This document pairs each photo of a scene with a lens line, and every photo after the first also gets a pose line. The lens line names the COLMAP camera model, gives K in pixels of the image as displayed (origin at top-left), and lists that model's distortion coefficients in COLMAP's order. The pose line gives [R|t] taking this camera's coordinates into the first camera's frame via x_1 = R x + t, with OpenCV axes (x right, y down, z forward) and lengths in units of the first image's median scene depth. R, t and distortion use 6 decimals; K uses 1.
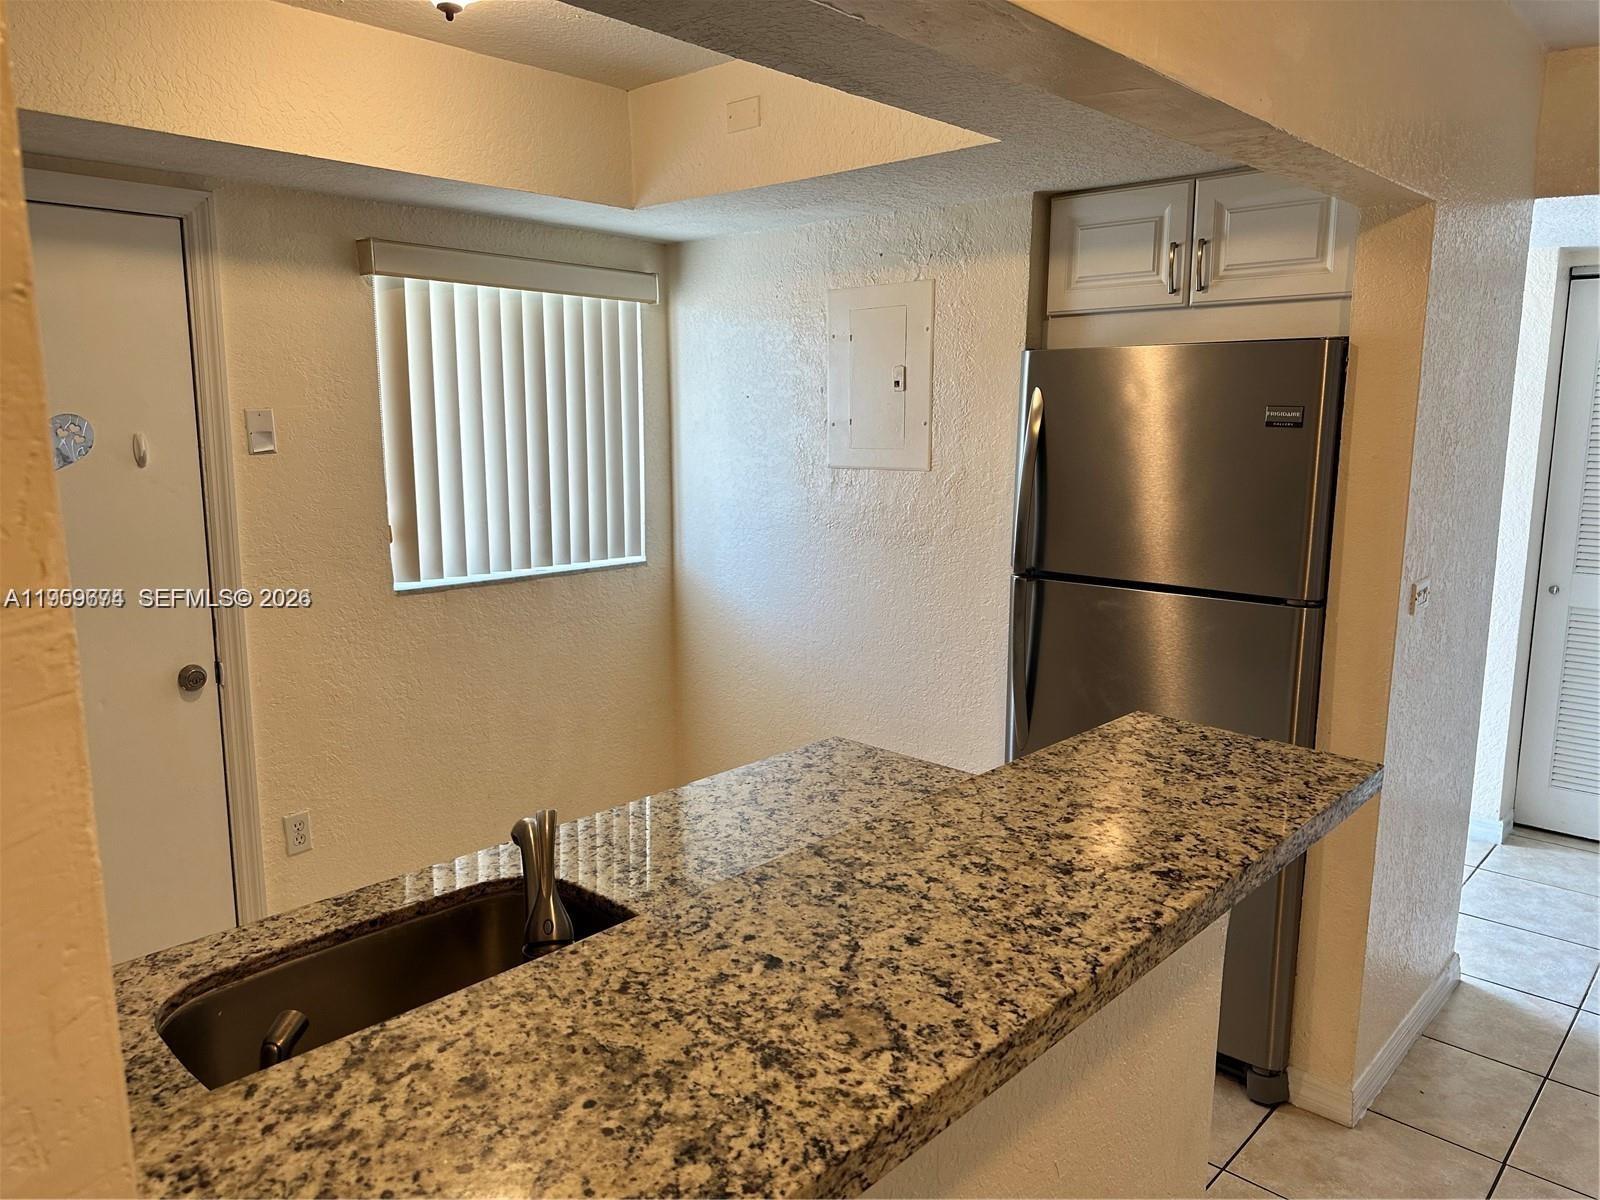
lens RADIAL K [[1117.9, 0, 778.8], [0, 1117.9, 589.3], [0, 0, 1]] dist [0.061281, -0.095883]
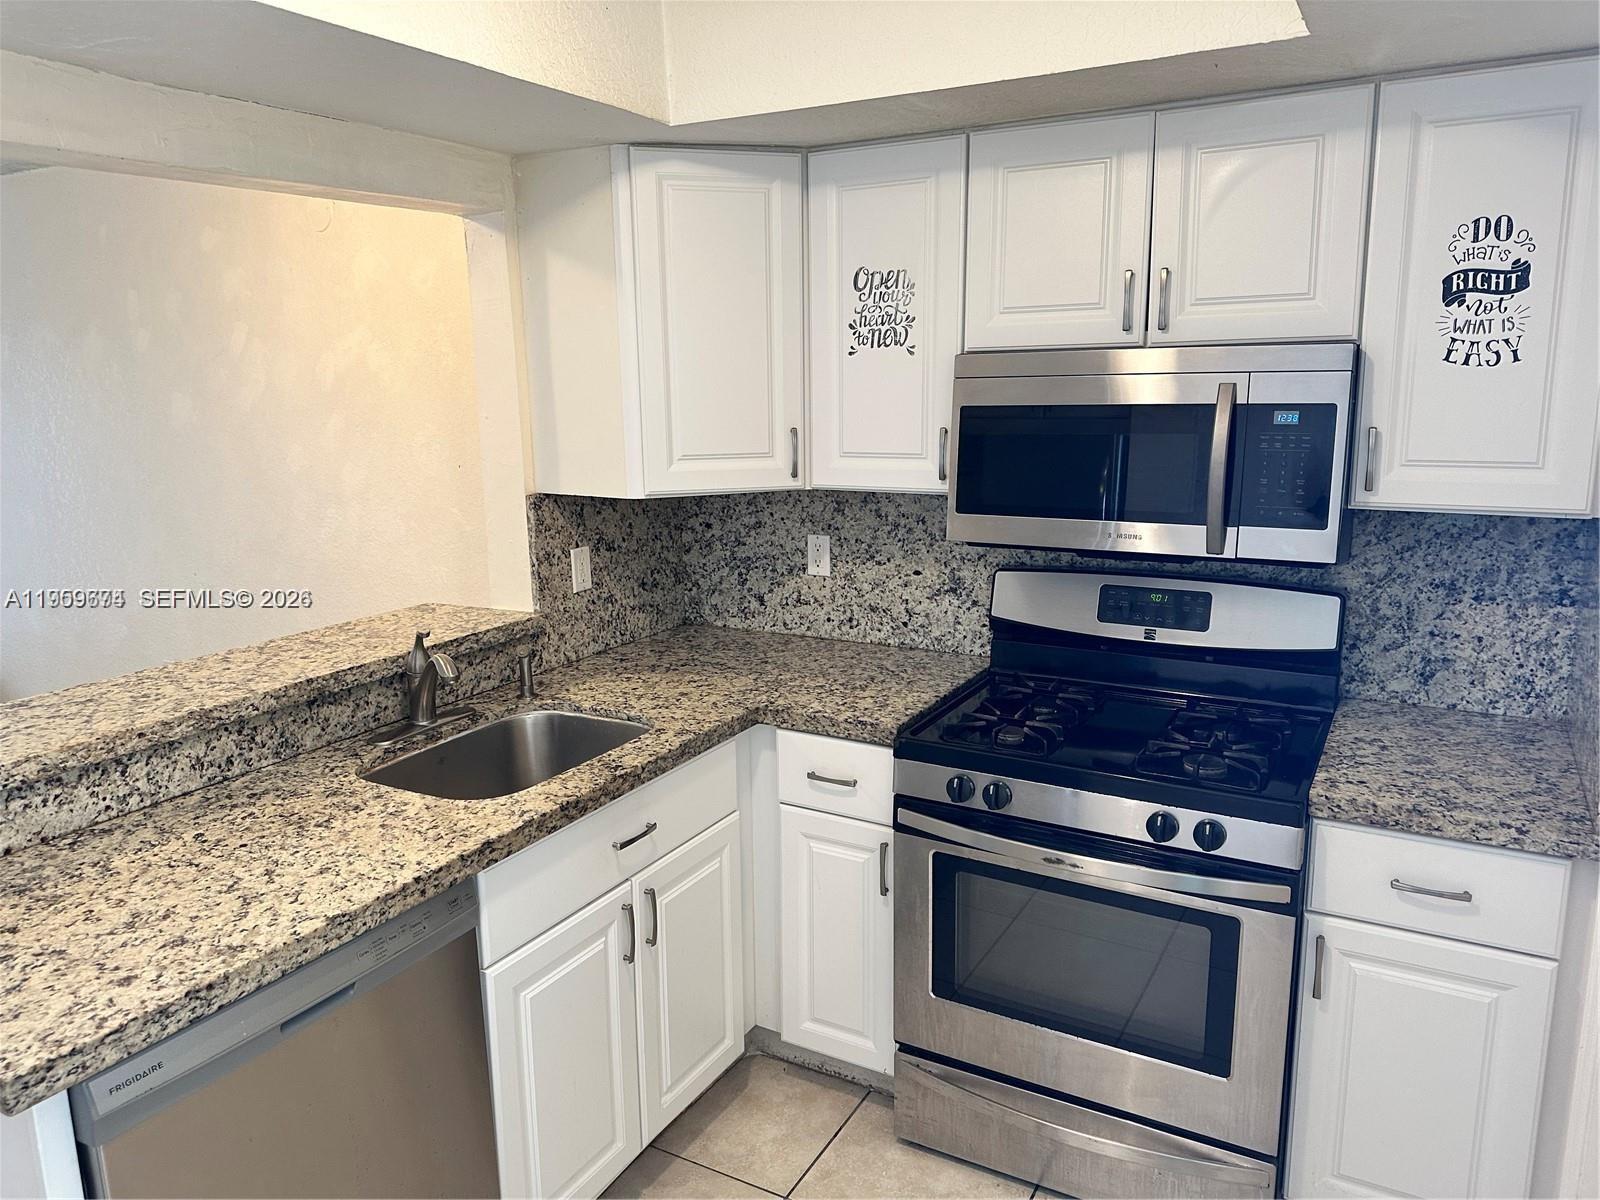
lens RADIAL K [[1117.9, 0, 800.6], [0, 1117.9, 591.7], [0, 0, 1]] dist [0.061281, -0.095883]
pose [[-0.967060, 0.066988, -0.245577, -0.272755], [-0.020986, 0.940486, 0.339184, -0.375056], [0.253683, 0.333165, -0.908100, 2.145229]]
